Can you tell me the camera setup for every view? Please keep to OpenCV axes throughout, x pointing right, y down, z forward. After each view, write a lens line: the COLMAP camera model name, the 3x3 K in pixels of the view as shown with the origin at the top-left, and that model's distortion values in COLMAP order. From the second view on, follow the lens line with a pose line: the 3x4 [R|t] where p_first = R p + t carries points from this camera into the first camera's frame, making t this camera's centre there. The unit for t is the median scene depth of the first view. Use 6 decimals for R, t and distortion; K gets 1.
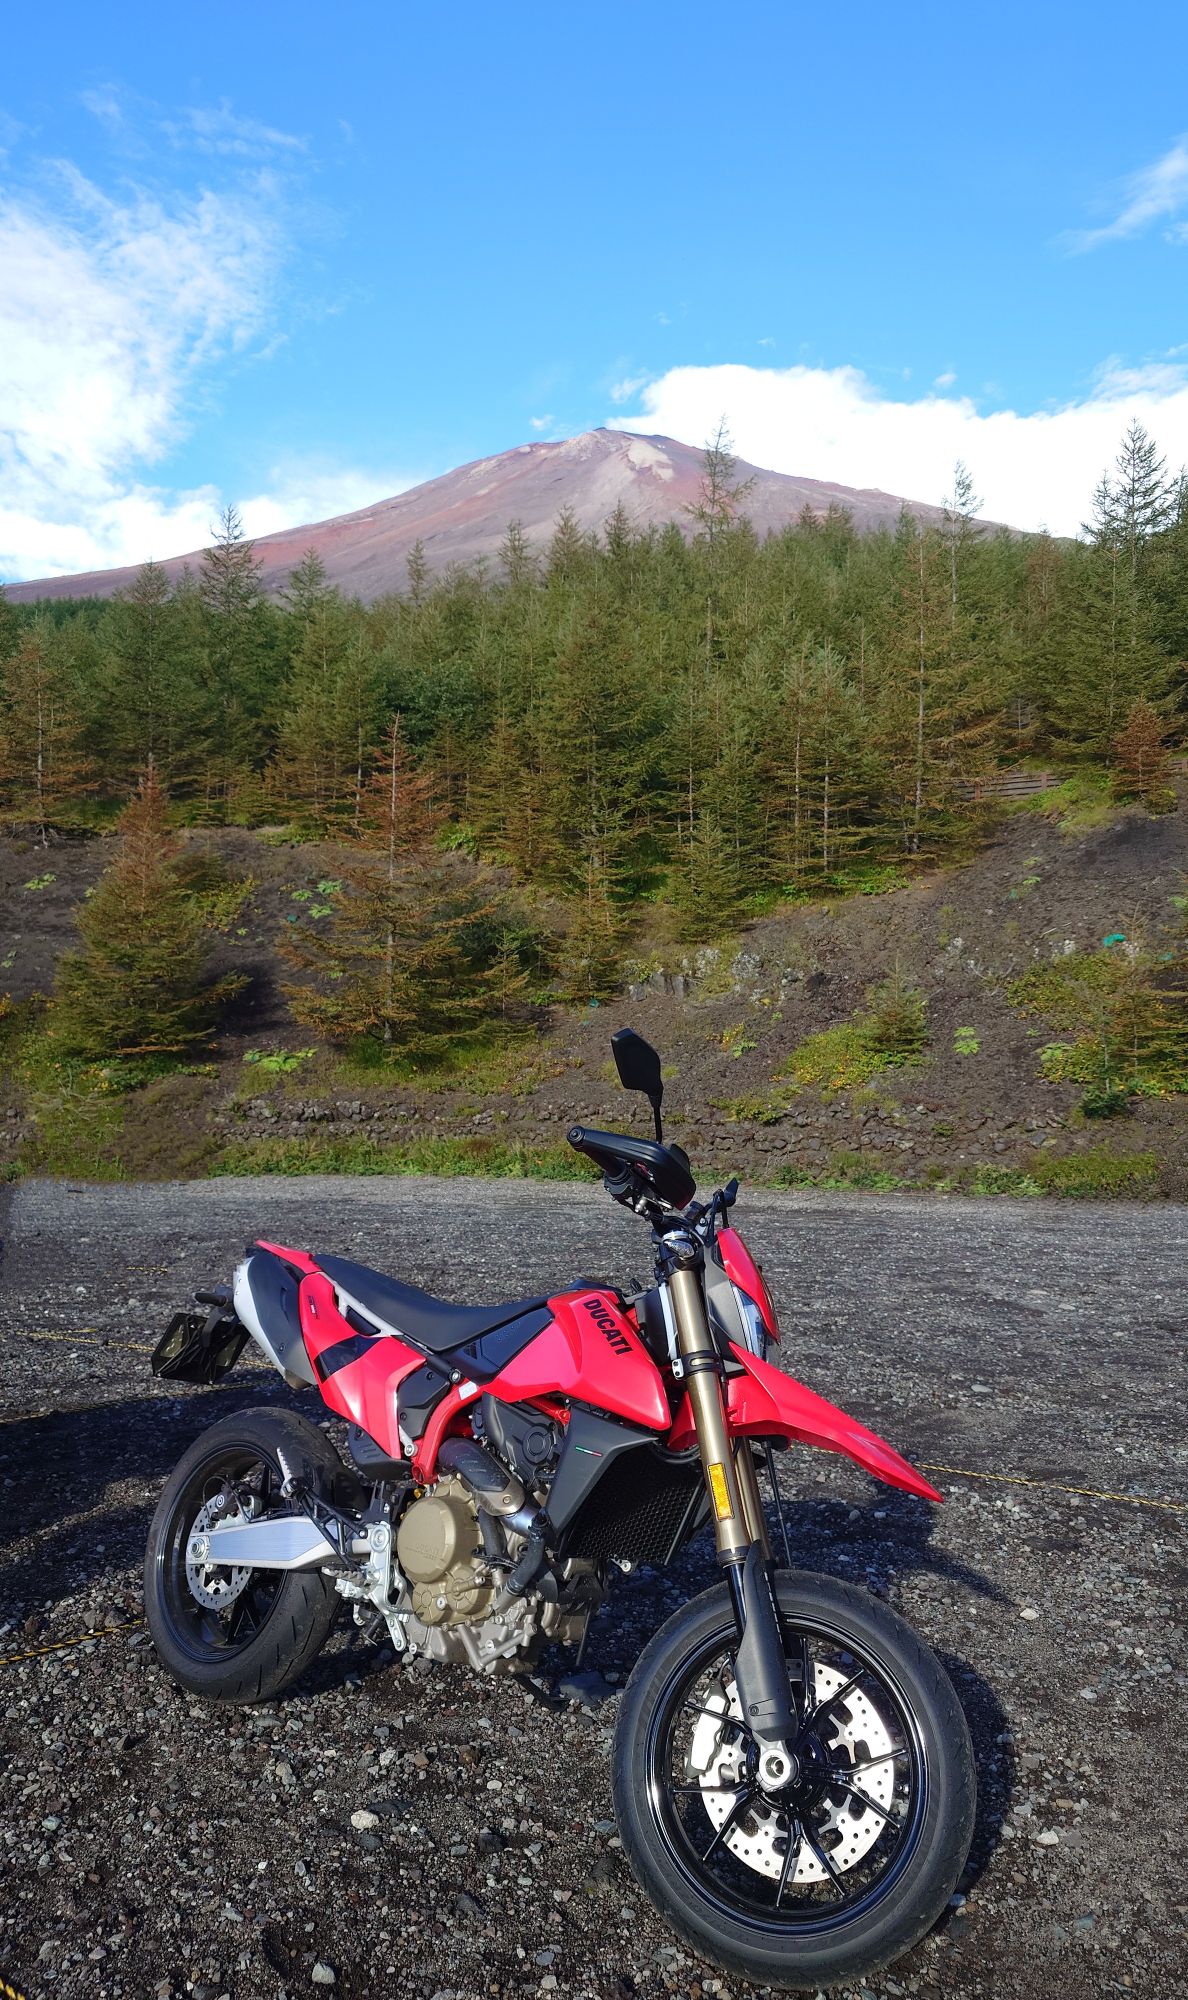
lens RADIAL K [[1501.0, 0, 594.2], [0, 1501.0, 1052.0], [0, 0, 1]] dist [-0.004013, -0.004281]
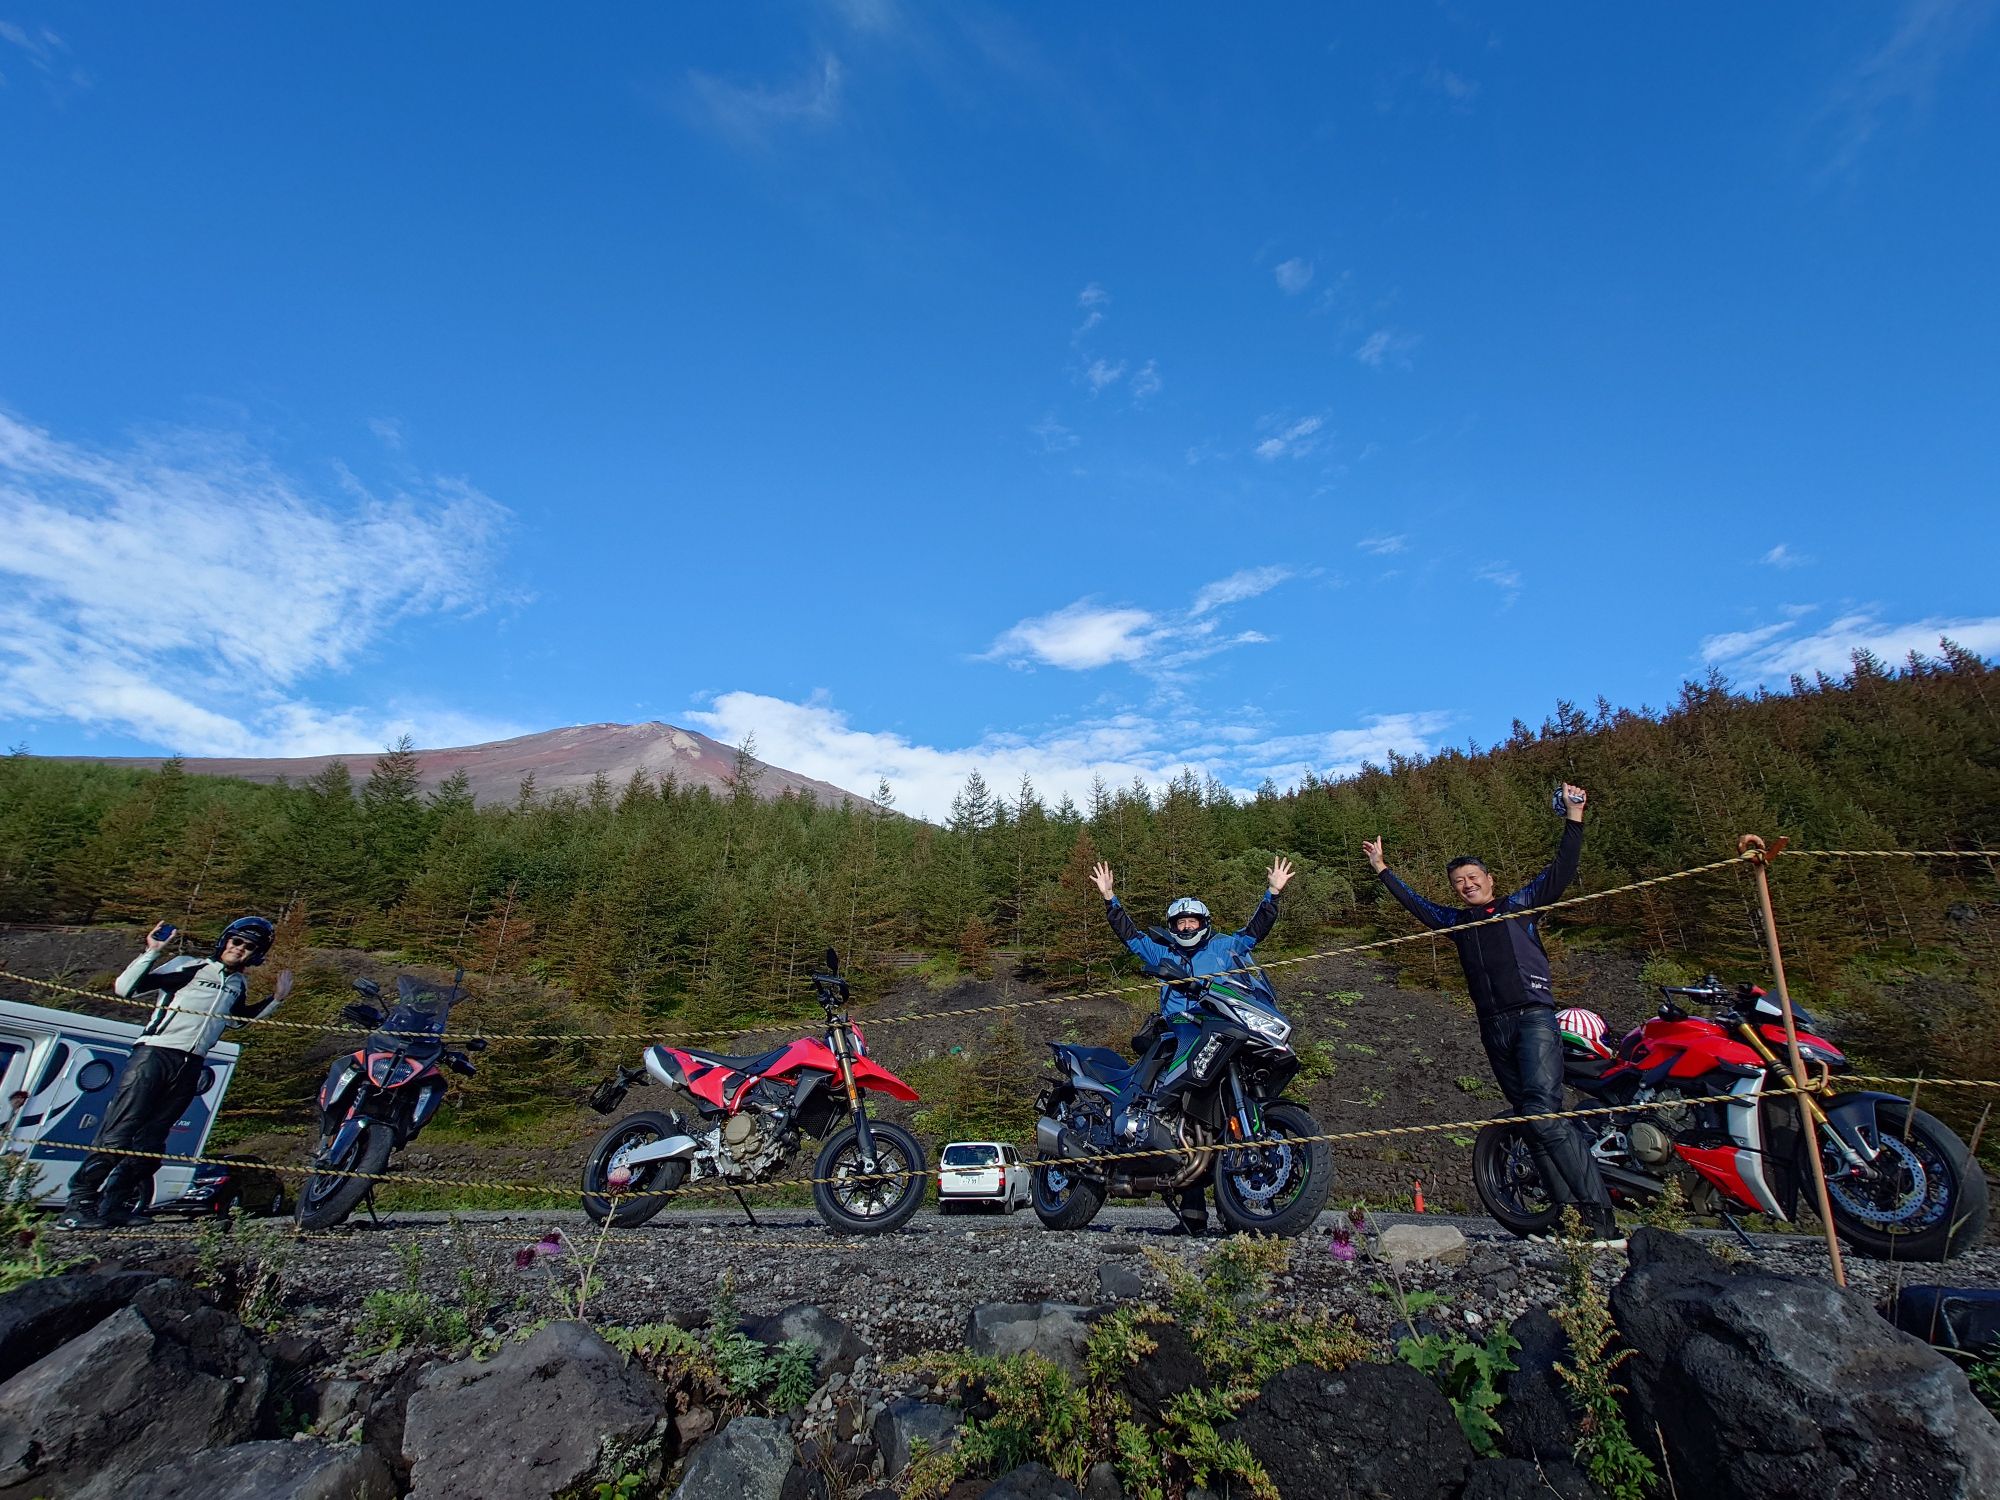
lens RADIAL K [[2127.3, 0, 1000.0], [0, 2127.3, 750.0], [0, 0, 1]] dist [0.449970, -0.001589]
pose [[0.930892, 0.141658, 0.336710, -0.436413], [-0.016193, 0.936844, -0.349373, 0.415760], [-0.364937, 0.319776, 0.874394, -1.152937]]
